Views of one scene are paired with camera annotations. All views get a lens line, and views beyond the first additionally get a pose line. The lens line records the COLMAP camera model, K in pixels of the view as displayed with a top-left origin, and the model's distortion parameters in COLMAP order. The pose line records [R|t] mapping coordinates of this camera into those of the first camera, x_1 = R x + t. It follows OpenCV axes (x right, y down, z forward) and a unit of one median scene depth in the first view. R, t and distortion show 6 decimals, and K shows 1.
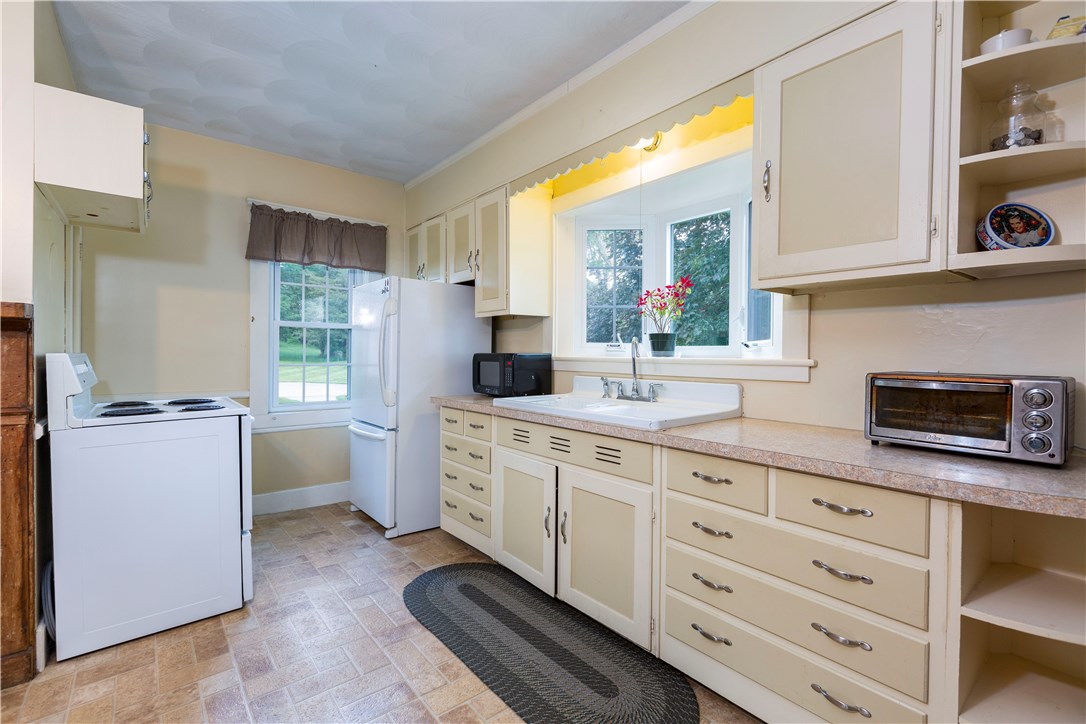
lens RADIAL K [[483.7, 0, 538.7], [0, 483.7, 357.6], [0, 0, 1]] dist [0.002987, -0.000903]
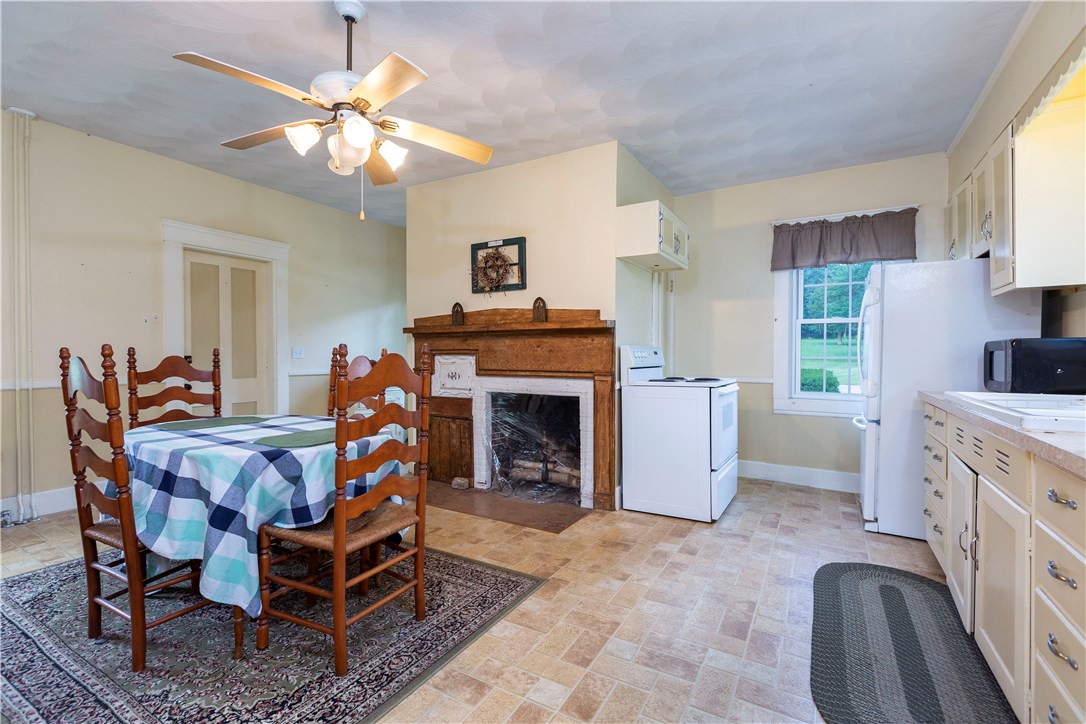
lens RADIAL K [[483.7, 0, 536.5], [0, 483.7, 360.3], [0, 0, 1]] dist [0.002987, -0.000903]
pose [[0.331301, 0.004836, -0.943513, 0.421792], [-0.009622, 0.999952, 0.001746, 0.031321], [0.943476, 0.008500, 0.331332, 0.032583]]
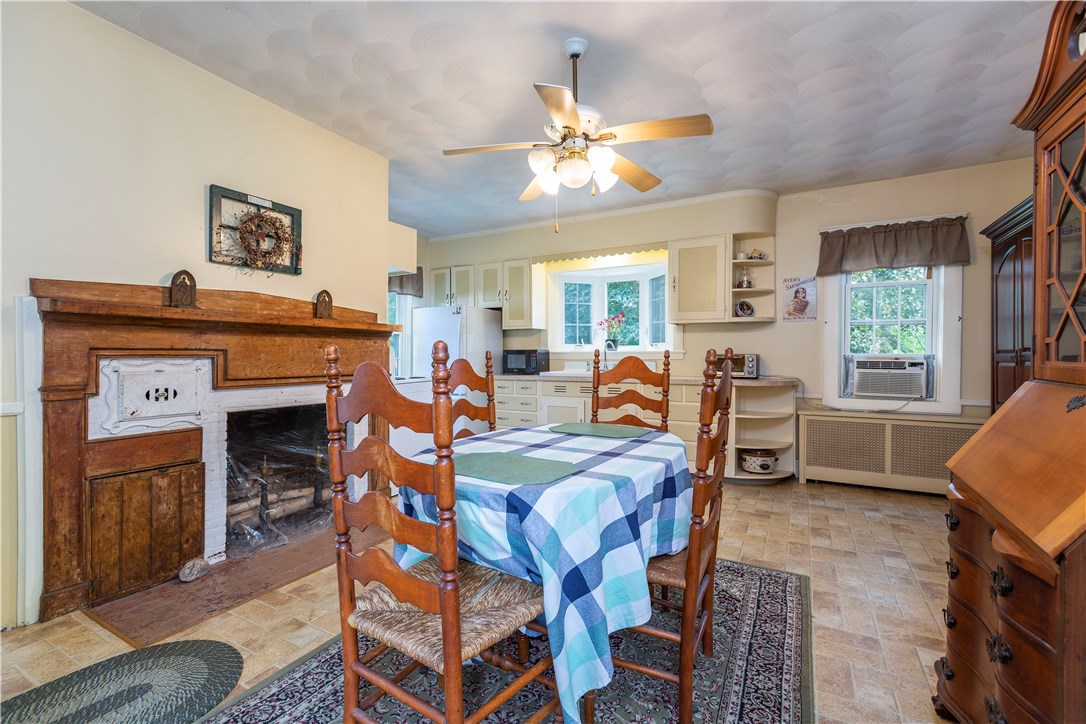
lens RADIAL K [[483.7, 0, 539.1], [0, 483.7, 358.1], [0, 0, 1]] dist [0.002987, -0.000903]
pose [[0.928961, -0.006942, 0.370112, -0.738337], [0.007992, 0.999967, -0.001304, 0.026649], [-0.370091, 0.004169, 0.928986, -0.737686]]
